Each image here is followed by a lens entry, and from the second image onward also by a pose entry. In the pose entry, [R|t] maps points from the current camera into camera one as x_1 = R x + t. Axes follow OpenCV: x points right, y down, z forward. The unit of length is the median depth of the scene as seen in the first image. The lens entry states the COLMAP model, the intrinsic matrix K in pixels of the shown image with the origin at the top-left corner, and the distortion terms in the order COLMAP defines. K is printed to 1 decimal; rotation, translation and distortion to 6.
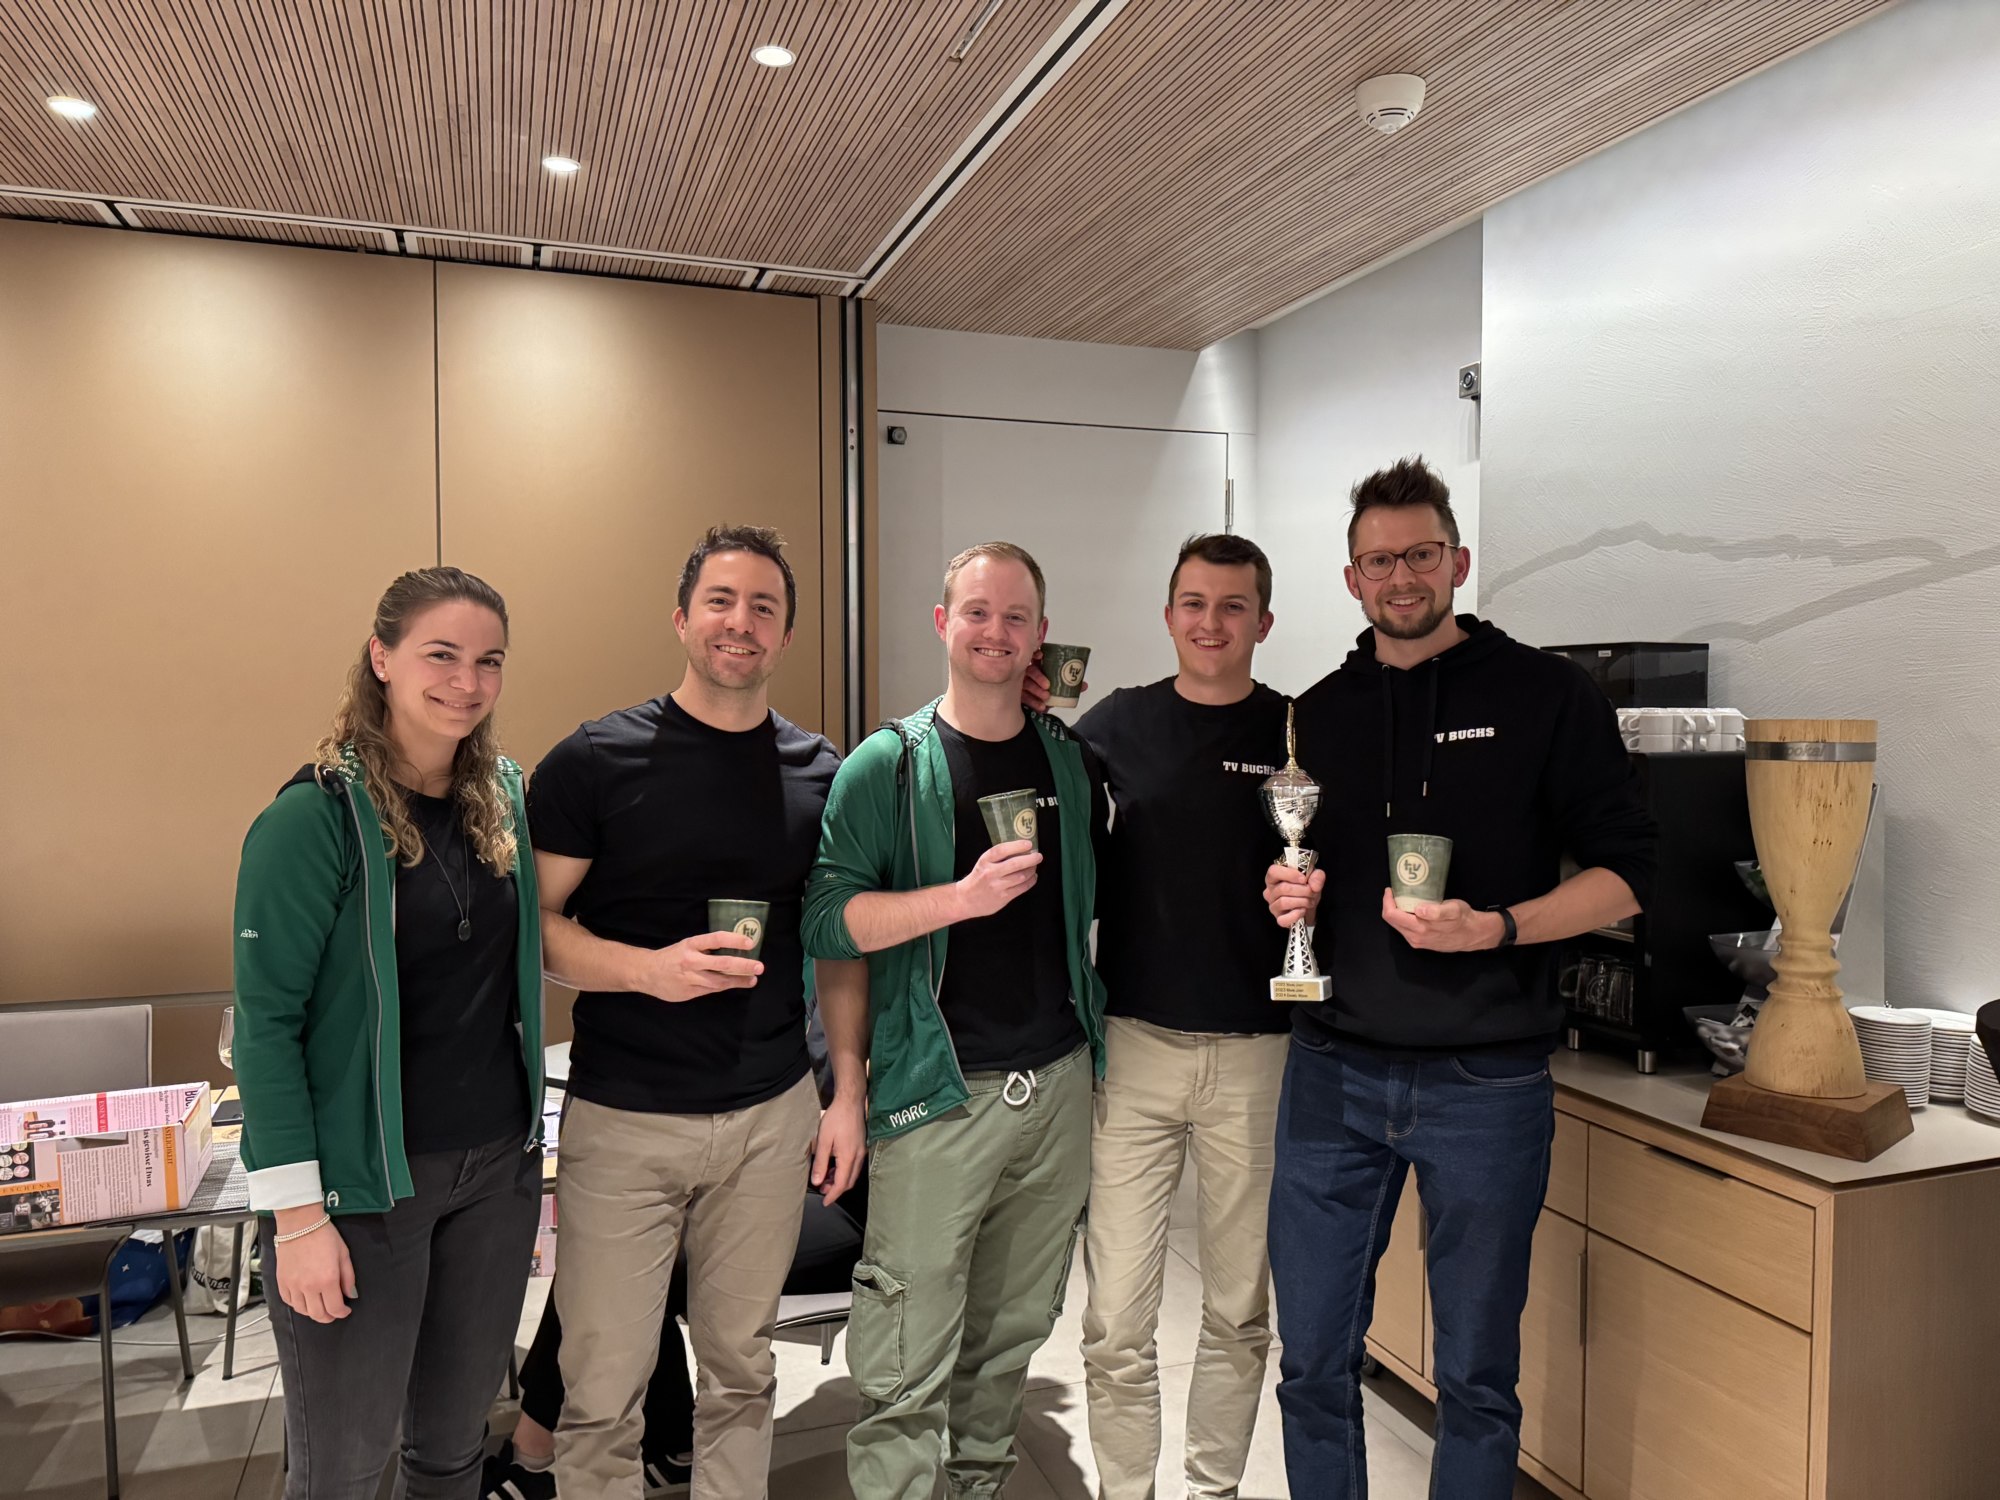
lens RADIAL K [[1403.6, 0, 1003.8], [0, 1403.6, 750.4], [0, 0, 1]] dist [0.031155, -0.040889]
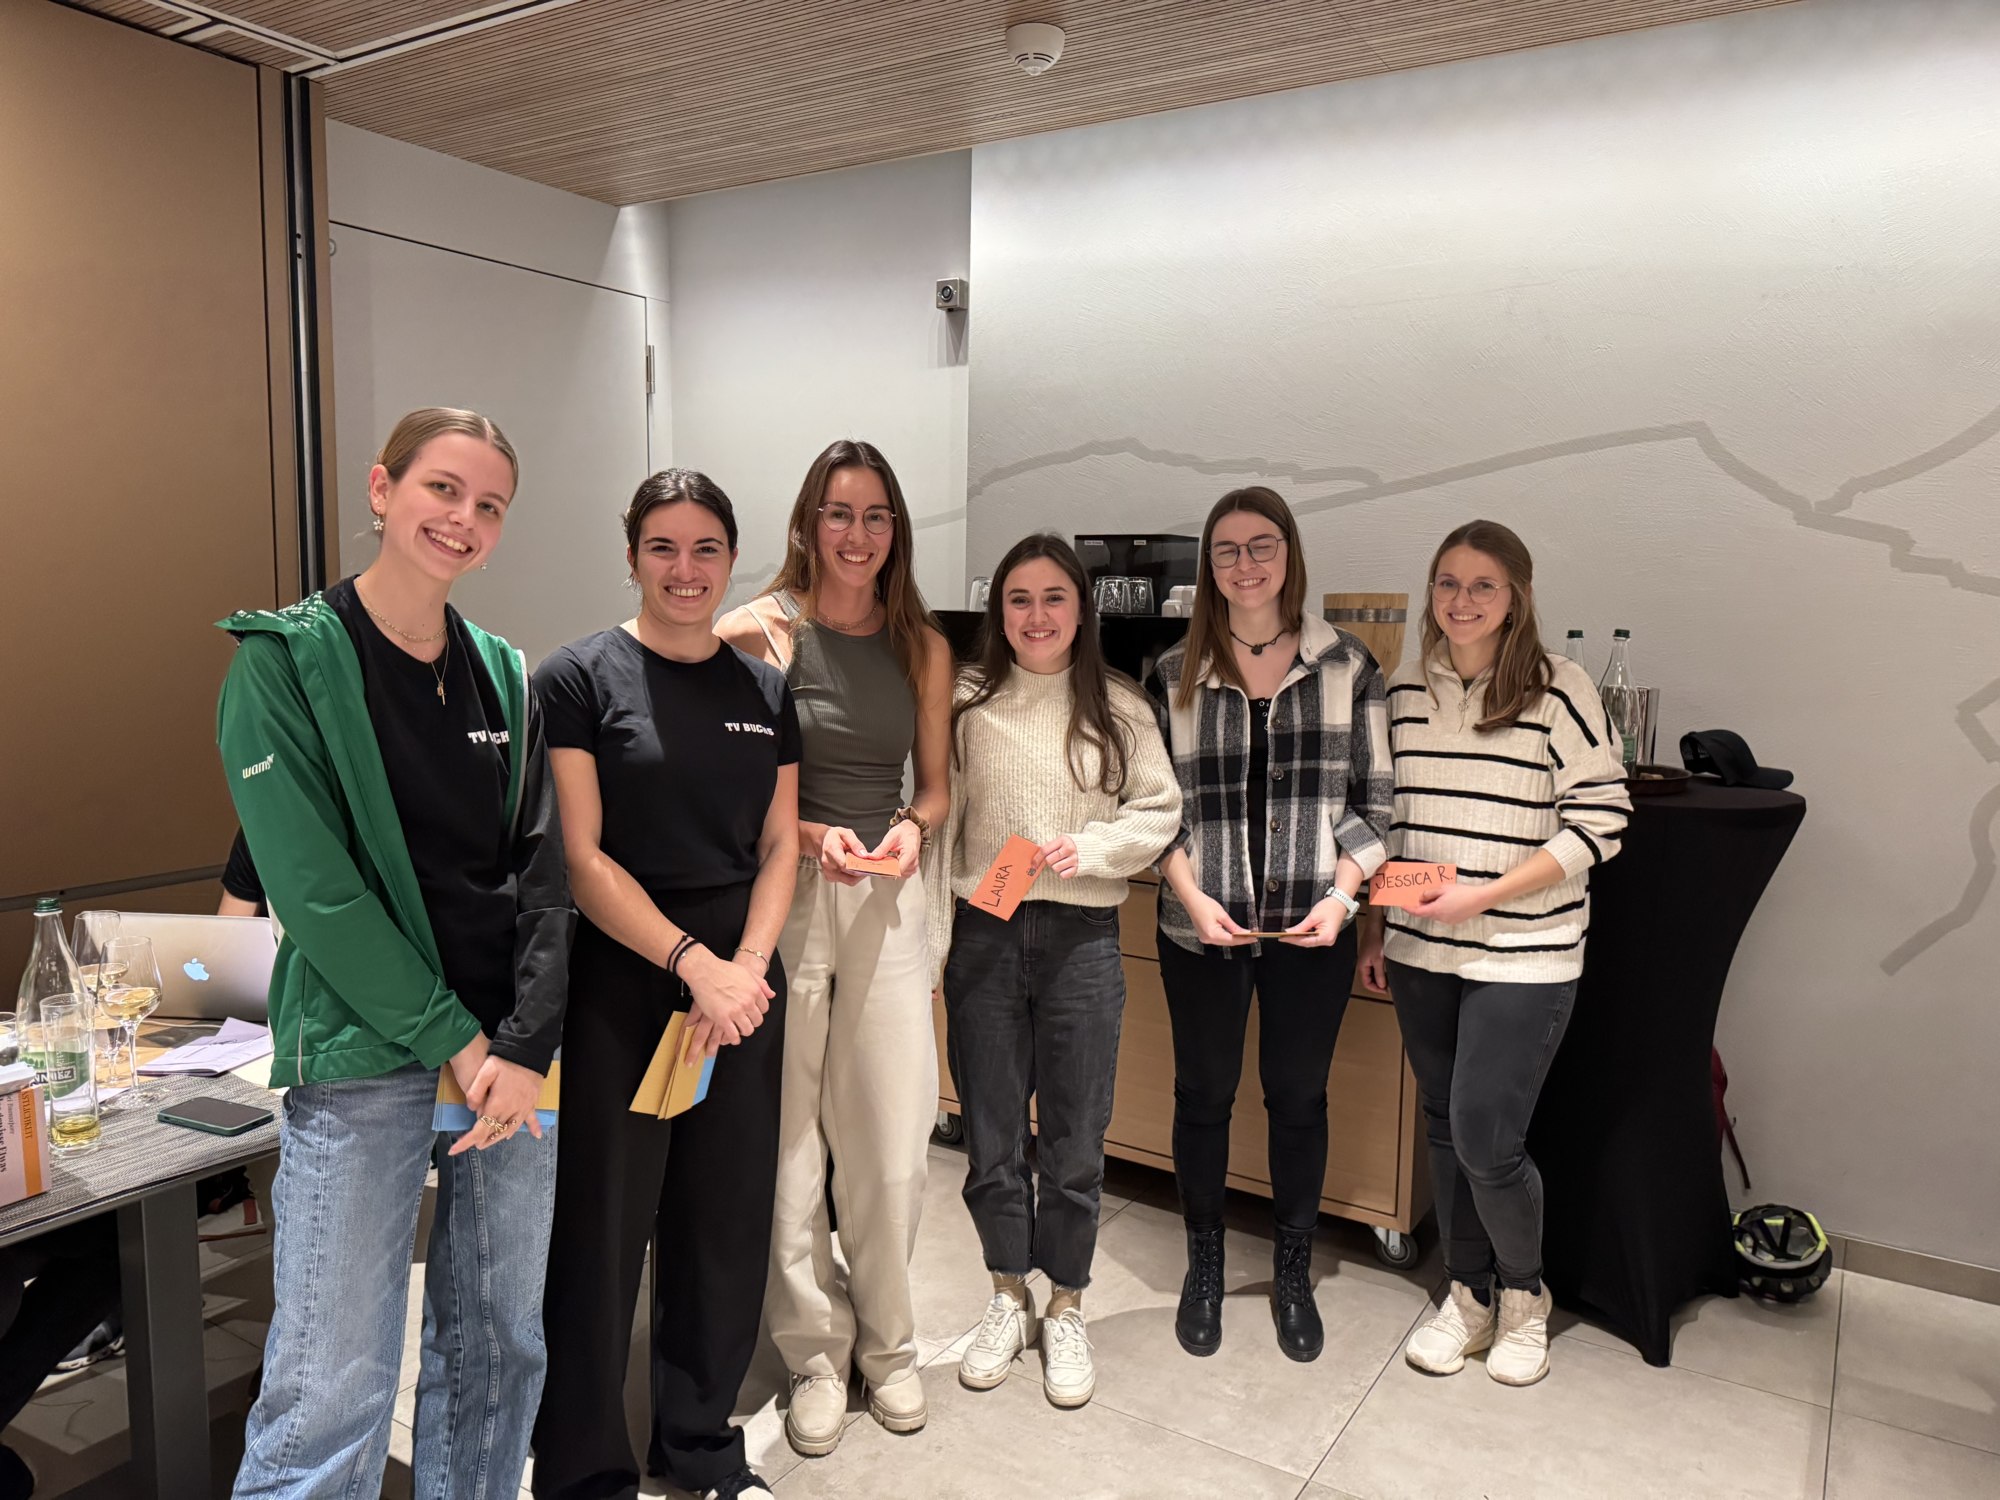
lens RADIAL K [[1403.6, 0, 1000.7], [0, 1403.6, 761.1], [0, 0, 1]] dist [0.031155, -0.040889]
pose [[0.784297, -0.061702, 0.617310, -0.423640], [0.001918, 0.995278, 0.097044, 0.004507], [-0.620383, -0.074927, 0.780712, 0.070333]]
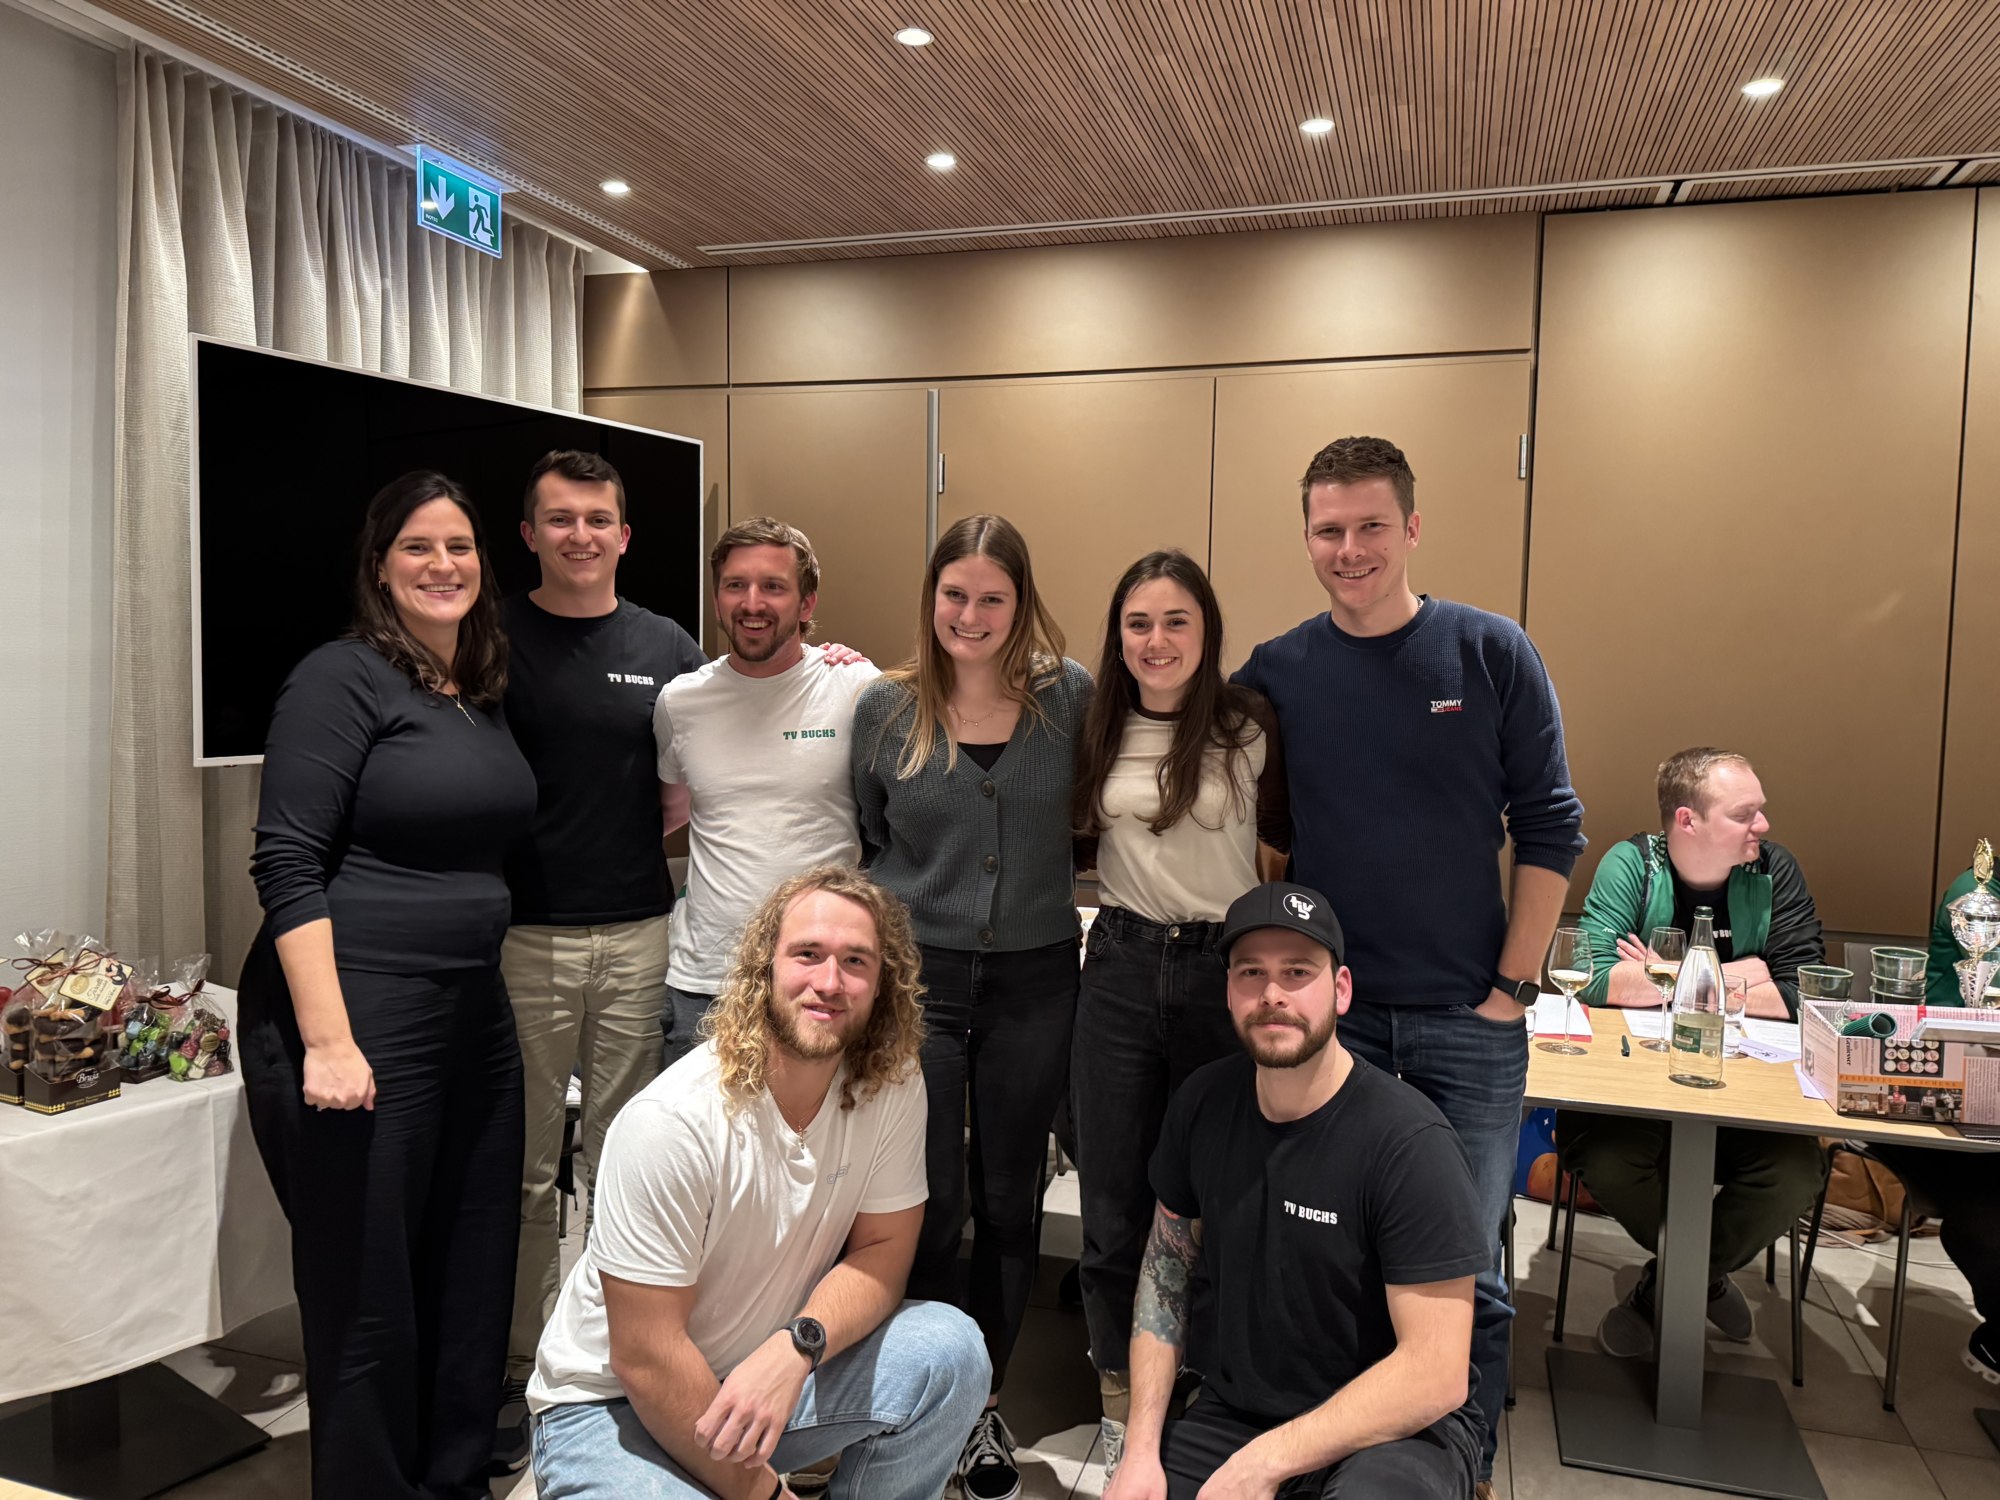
lens RADIAL K [[1403.6, 0, 1015.2], [0, 1403.6, 736.2], [0, 0, 1]] dist [0.031155, -0.040889]
pose [[0.801945, 0.051889, -0.595140, -0.403745], [-0.039088, 0.998643, 0.034400, 0.018216], [0.596117, -0.004324, 0.802886, -0.180883]]
